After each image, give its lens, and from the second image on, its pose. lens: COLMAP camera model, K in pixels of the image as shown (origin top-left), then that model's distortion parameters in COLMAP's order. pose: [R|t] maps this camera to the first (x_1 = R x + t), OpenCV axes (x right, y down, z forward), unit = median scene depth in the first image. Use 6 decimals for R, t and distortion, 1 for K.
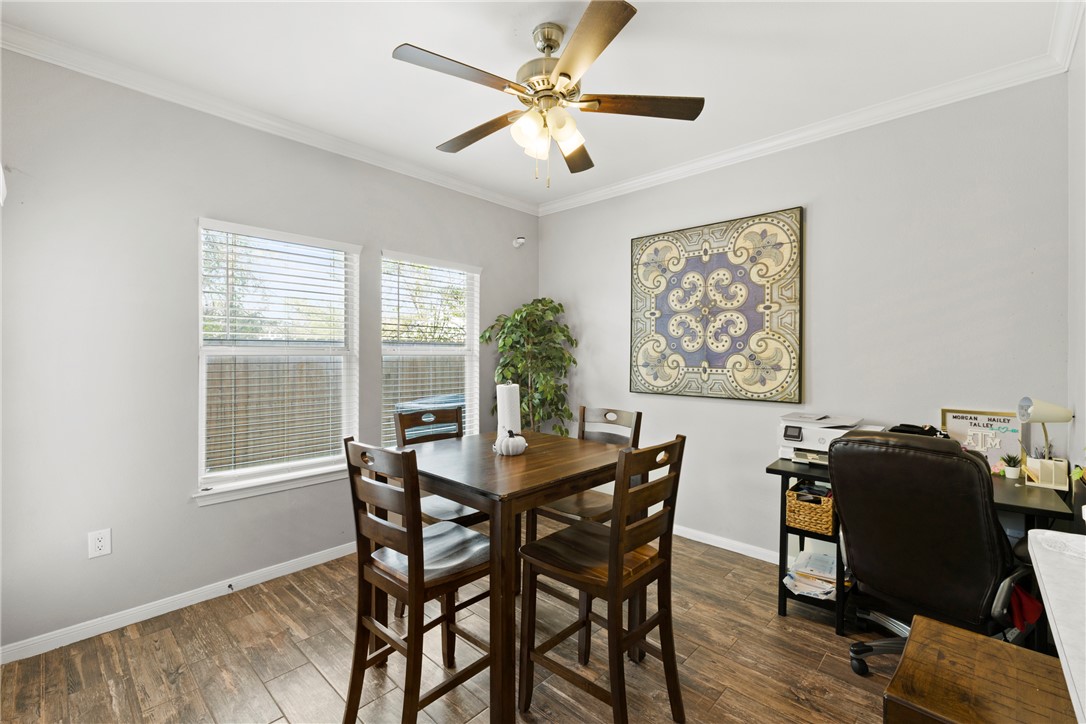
lens RADIAL K [[469.9, 0, 543.0], [0, 469.9, 362.0], [0, 0, 1]] dist [0.000015, 0.000043]
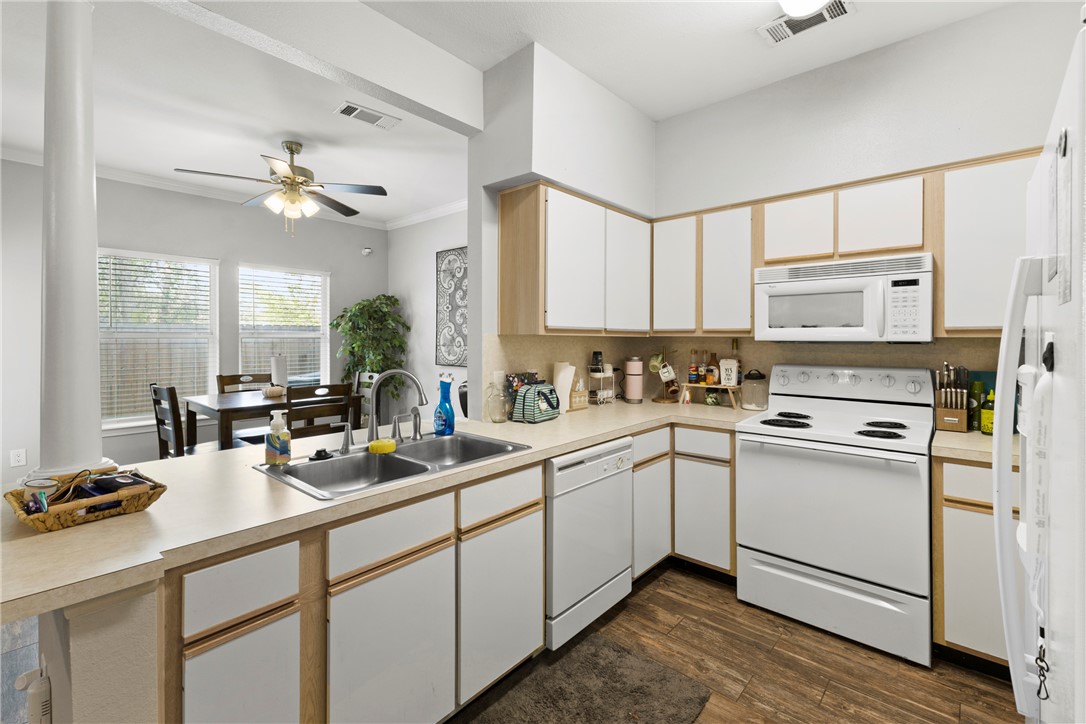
lens RADIAL K [[467.0, 0, 532.2], [0, 467.0, 343.4], [0, 0, 1]] dist [-0.000345, -0.000102]
pose [[0.999367, -0.002363, 0.035488, 0.436142], [0.002500, 0.999990, -0.003822, 0.008482], [-0.035478, 0.003908, 0.999363, -0.376874]]
